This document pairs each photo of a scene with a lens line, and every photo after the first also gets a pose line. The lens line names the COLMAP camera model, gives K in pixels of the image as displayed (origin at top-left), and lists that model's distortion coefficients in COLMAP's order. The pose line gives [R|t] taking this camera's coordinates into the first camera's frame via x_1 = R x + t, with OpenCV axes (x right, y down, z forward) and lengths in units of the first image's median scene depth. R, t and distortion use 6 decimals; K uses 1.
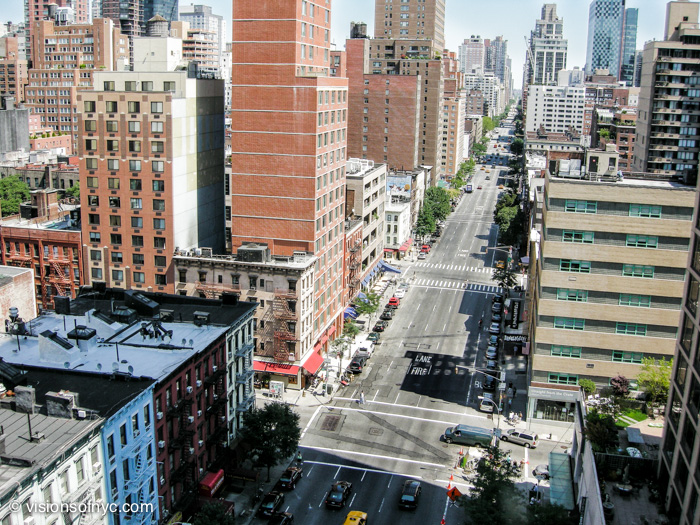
lens RADIAL K [[720.6, 0, 350.0], [0, 720.6, 262.5], [0, 0, 1]] dist [-0.169274, 0.020229]
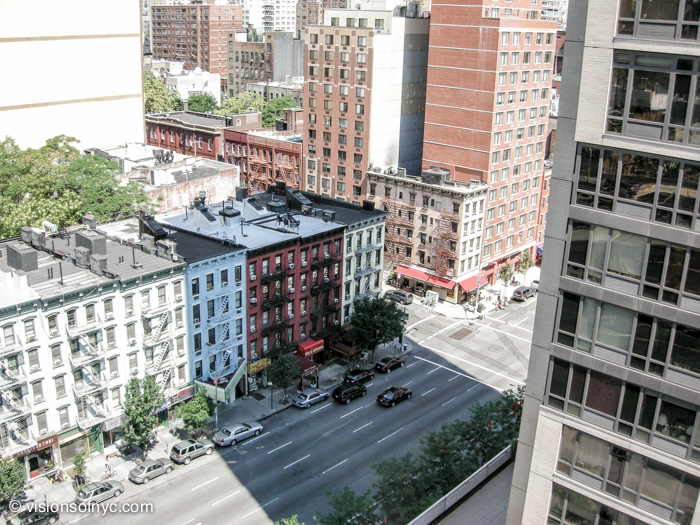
lens RADIAL K [[720.6, 0, 350.0], [0, 720.6, 262.5], [0, 0, 1]] dist [-0.169274, 0.020229]
pose [[0.879655, 0.154957, -0.449660, 0.279915], [-0.118361, 0.987015, 0.108589, 0.014089], [0.460648, -0.042299, 0.886574, -0.054291]]
